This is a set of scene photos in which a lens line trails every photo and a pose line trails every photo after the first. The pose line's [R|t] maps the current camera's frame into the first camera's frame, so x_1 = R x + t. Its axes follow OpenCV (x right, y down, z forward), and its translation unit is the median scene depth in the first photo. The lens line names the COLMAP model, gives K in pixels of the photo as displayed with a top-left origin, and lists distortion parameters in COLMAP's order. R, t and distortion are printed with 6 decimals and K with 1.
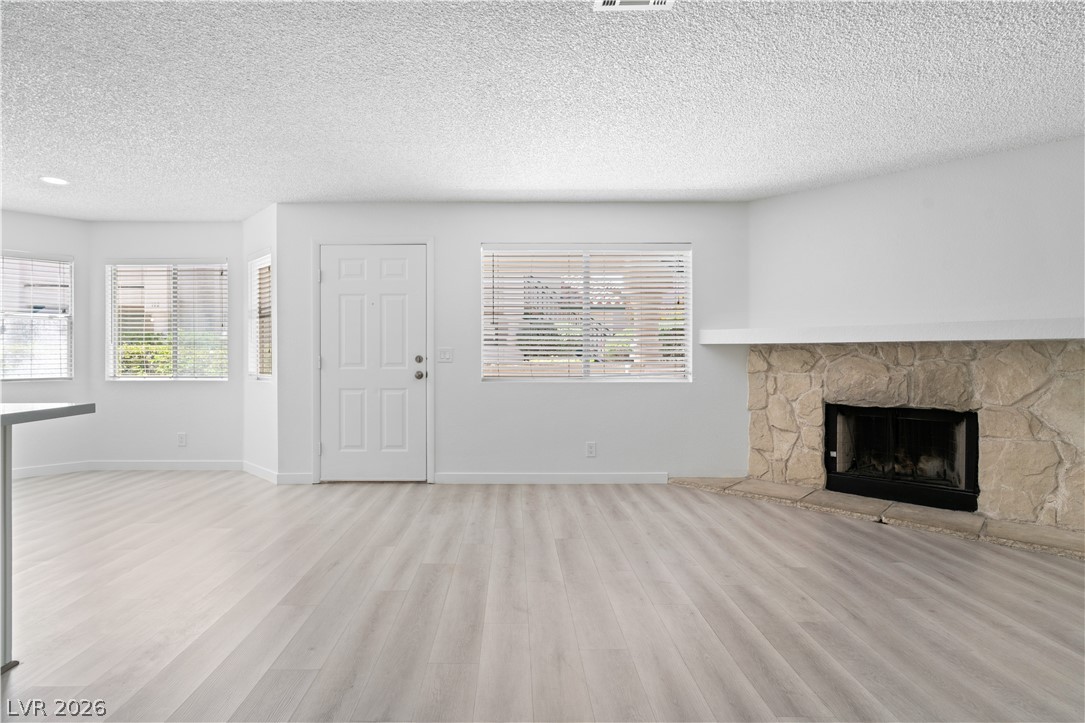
lens RADIAL K [[541.4, 0, 514.5], [0, 541.4, 361.8], [0, 0, 1]] dist [-0.001505, 0.000877]
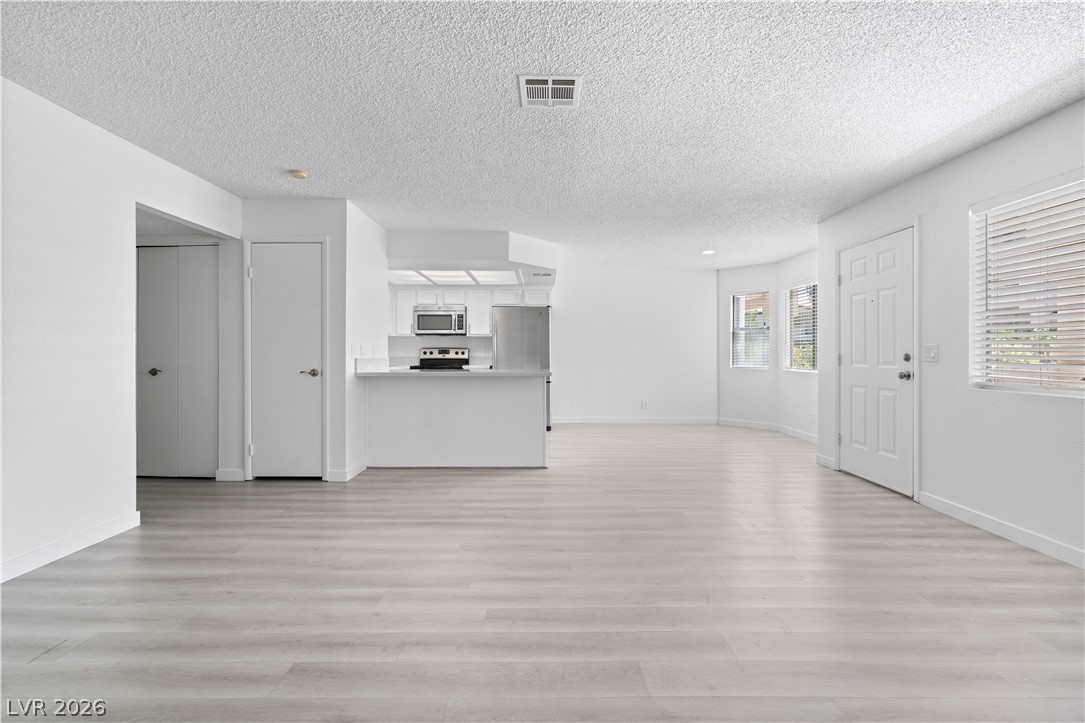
lens RADIAL K [[494.8, 0, 545.6], [0, 494.8, 349.1], [0, 0, 1]] dist [-0.002467, 0.000360]
pose [[0.003971, -0.006533, -0.999971, 0.733591], [-0.012722, 0.999897, -0.006583, -0.006698], [0.999911, 0.012748, 0.003887, 0.468825]]
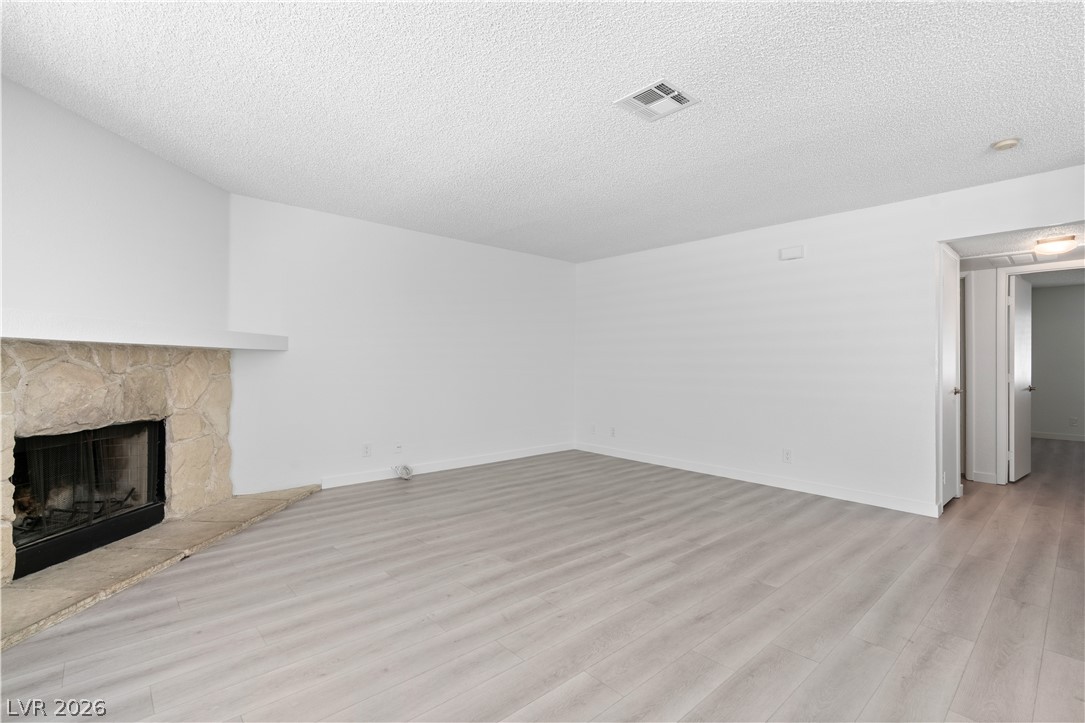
lens RADIAL K [[493.0, 0, 542.5], [0, 493.0, 361.5], [0, 0, 1]] dist [-0.001943, 0.000961]
pose [[-0.668654, -0.002161, 0.743570, -0.245252], [-0.002792, 0.999996, 0.000396, -0.012202], [-0.743568, -0.001812, -0.668658, 0.983834]]
